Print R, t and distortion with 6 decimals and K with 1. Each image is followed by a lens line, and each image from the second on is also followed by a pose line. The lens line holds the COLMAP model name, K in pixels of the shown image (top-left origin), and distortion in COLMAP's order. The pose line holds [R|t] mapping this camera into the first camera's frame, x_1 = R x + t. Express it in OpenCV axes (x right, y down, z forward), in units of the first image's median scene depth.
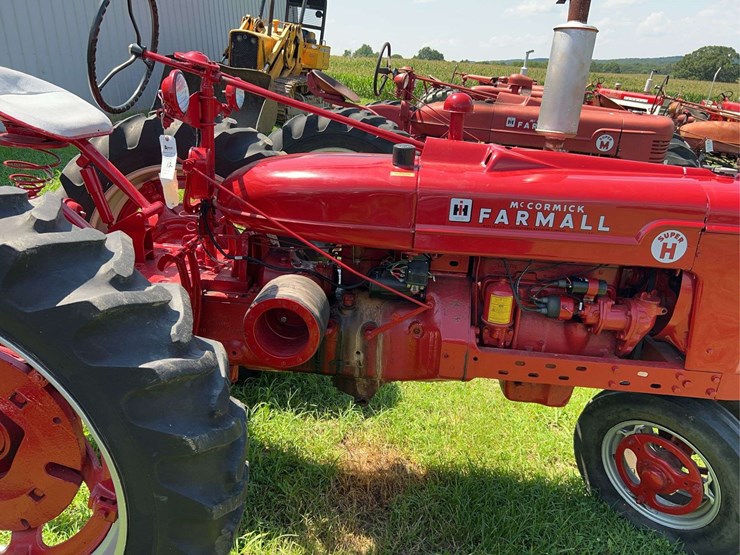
lens RADIAL K [[567.1, 0, 370.0], [0, 567.1, 277.5], [0, 0, 1]] dist [0.048048, -0.049301]
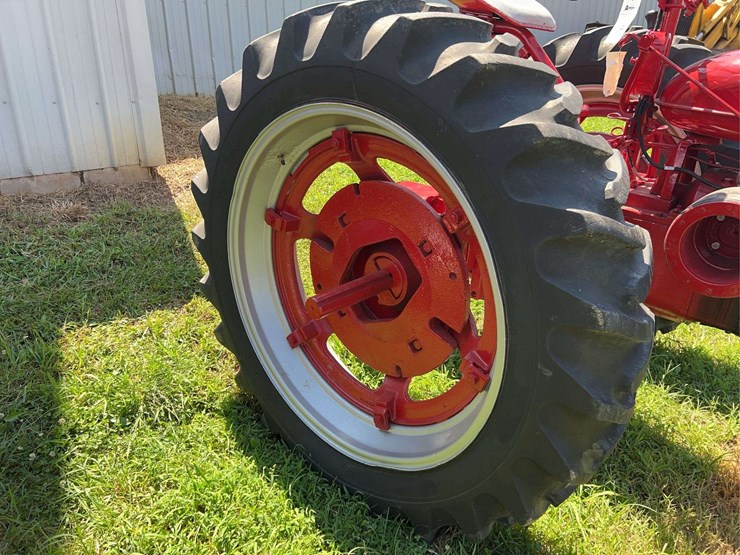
lens RADIAL K [[567.1, 0, 370.0], [0, 567.1, 277.5], [0, 0, 1]] dist [0.048048, -0.049301]
pose [[0.804152, 0.229916, -0.548159, -0.086132], [-0.226371, 0.971131, 0.075237, 0.156854], [0.549633, 0.063585, 0.832983, 0.066172]]
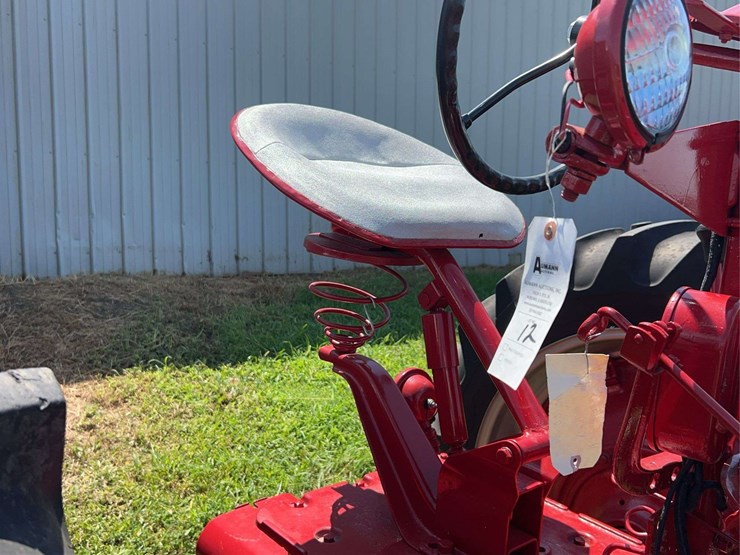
lens RADIAL K [[705.0, 0, 353.6], [0, 705.0, 278.3], [0, 0, 1]] dist [0.061505, -0.010706]
pose [[0.700645, 0.093202, -0.707397, -0.155158], [-0.271377, 0.951732, -0.143392, -0.122965], [0.659888, 0.292438, 0.692119, 0.581180]]
